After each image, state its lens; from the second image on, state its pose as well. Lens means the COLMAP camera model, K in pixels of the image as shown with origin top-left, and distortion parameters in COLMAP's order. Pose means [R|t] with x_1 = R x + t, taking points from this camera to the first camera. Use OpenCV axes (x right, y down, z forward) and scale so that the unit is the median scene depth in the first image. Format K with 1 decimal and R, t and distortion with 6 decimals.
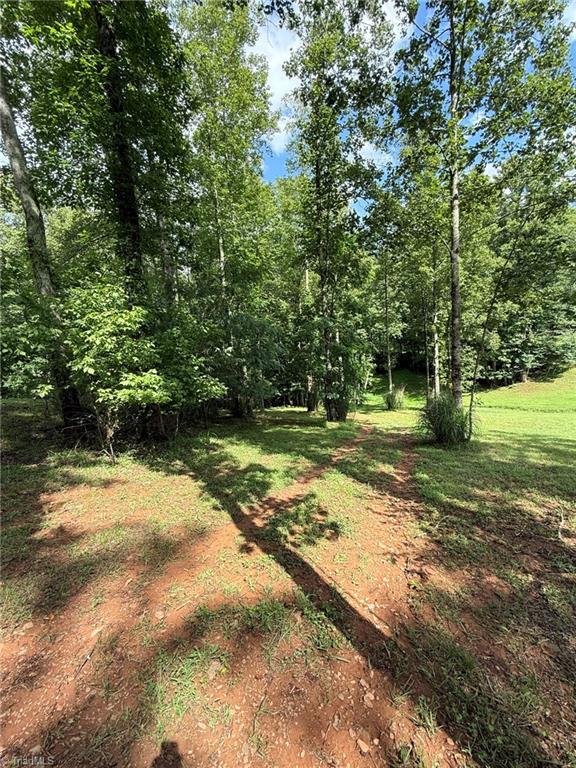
lens RADIAL K [[303.0, 0, 287.7], [0, 303.0, 382.7], [0, 0, 1]] dist [-0.009443, 0.002105]
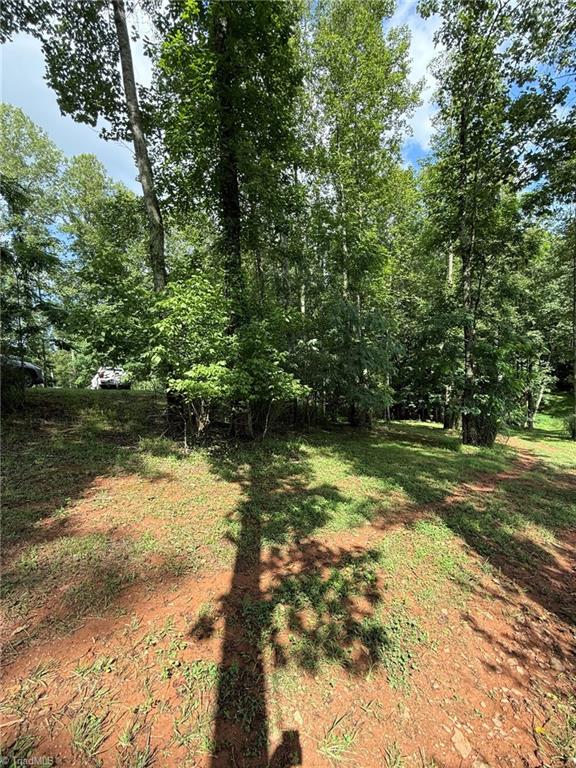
lens RADIAL K [[303.0, 0, 288.5], [0, 303.0, 382.6], [0, 0, 1]] dist [-0.009443, 0.002105]
pose [[0.899528, 0.047495, -0.434273, 0.063225], [-0.059326, 0.998144, -0.013723, 0.010318], [0.432815, 0.038108, 0.900677, 0.121247]]
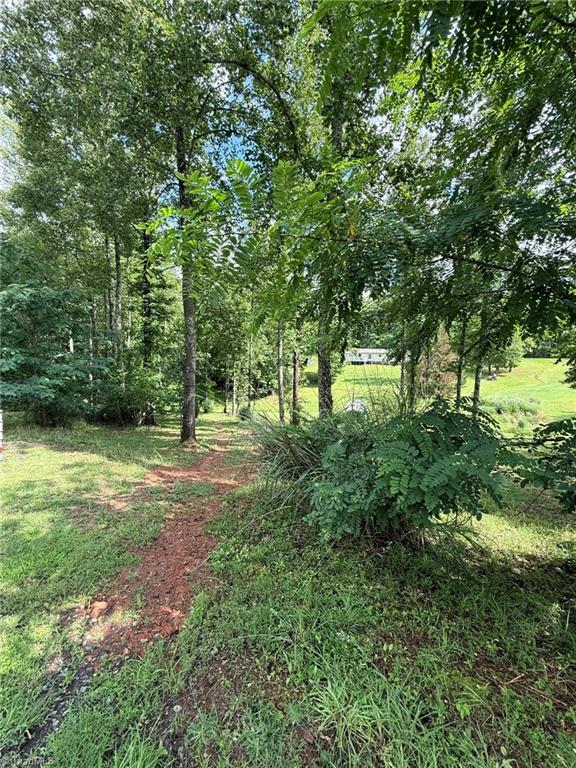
lens RADIAL K [[303.0, 0, 289.9], [0, 303.0, 381.7], [0, 0, 1]] dist [-0.009443, 0.002105]
pose [[0.758077, 0.041775, 0.650826, -0.771691], [-0.026239, 0.999092, -0.033567, -0.074295], [-0.651637, 0.008369, 0.758485, -1.082045]]
